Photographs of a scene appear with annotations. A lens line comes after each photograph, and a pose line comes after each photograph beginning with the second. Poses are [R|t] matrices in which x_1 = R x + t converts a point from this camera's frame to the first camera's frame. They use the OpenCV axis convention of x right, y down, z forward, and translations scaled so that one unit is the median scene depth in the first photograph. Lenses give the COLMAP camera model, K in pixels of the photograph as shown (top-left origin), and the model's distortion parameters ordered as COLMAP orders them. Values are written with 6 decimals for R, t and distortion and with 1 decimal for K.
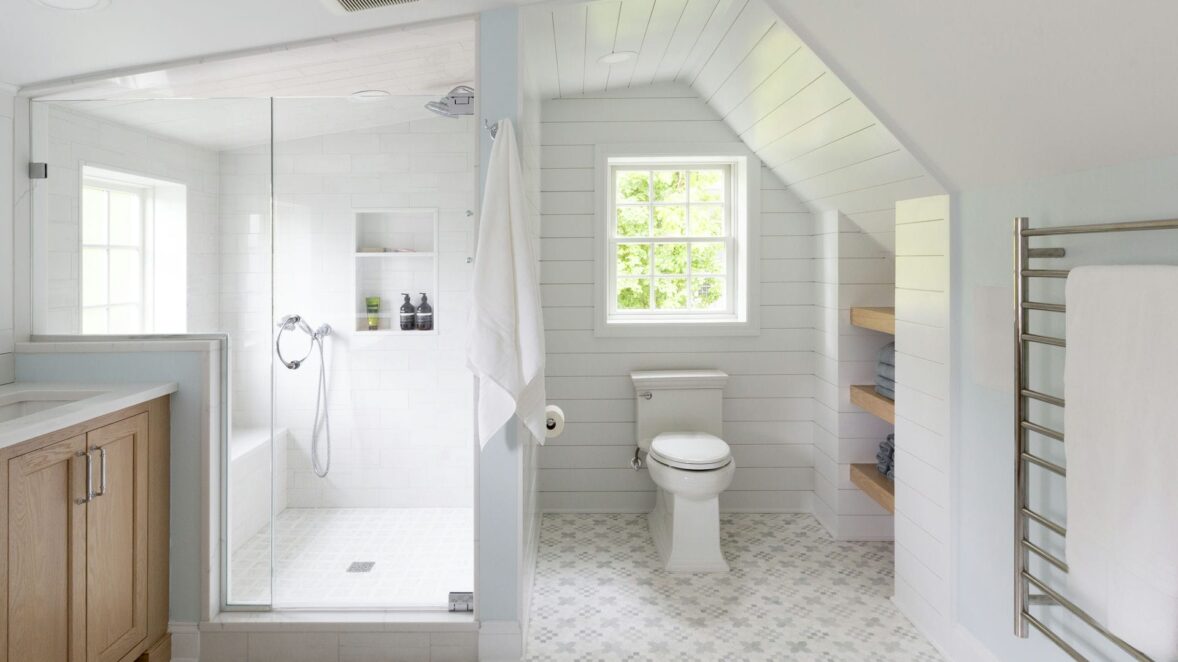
lens RADIAL K [[690.2, 0, 567.7], [0, 690.2, 247.4], [0, 0, 1]] dist [-0.015832, 0.013361]
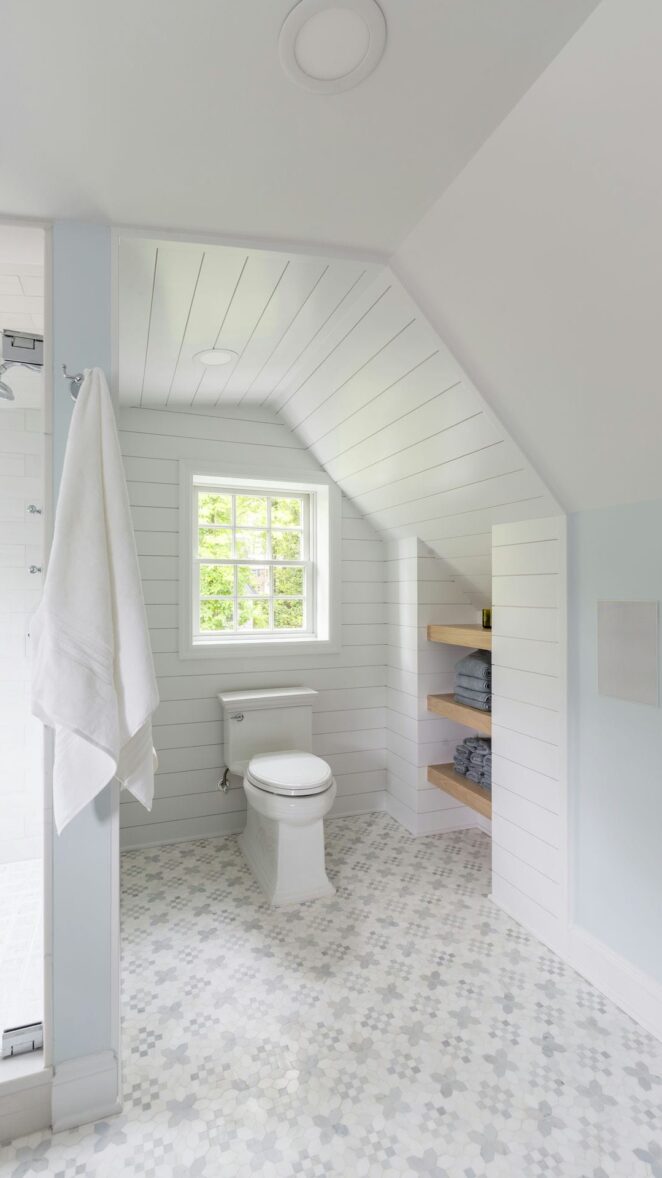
lens RADIAL K [[534.2, 0, 318.3], [0, 534.2, 591.7], [0, 0, 1]] dist [0.000617, -0.001440]
pose [[0.935135, 0.004602, 0.354261, -0.054223], [-0.009051, 0.999900, 0.010902, 0.037663], [-0.354175, -0.013401, 0.935083, 0.302132]]
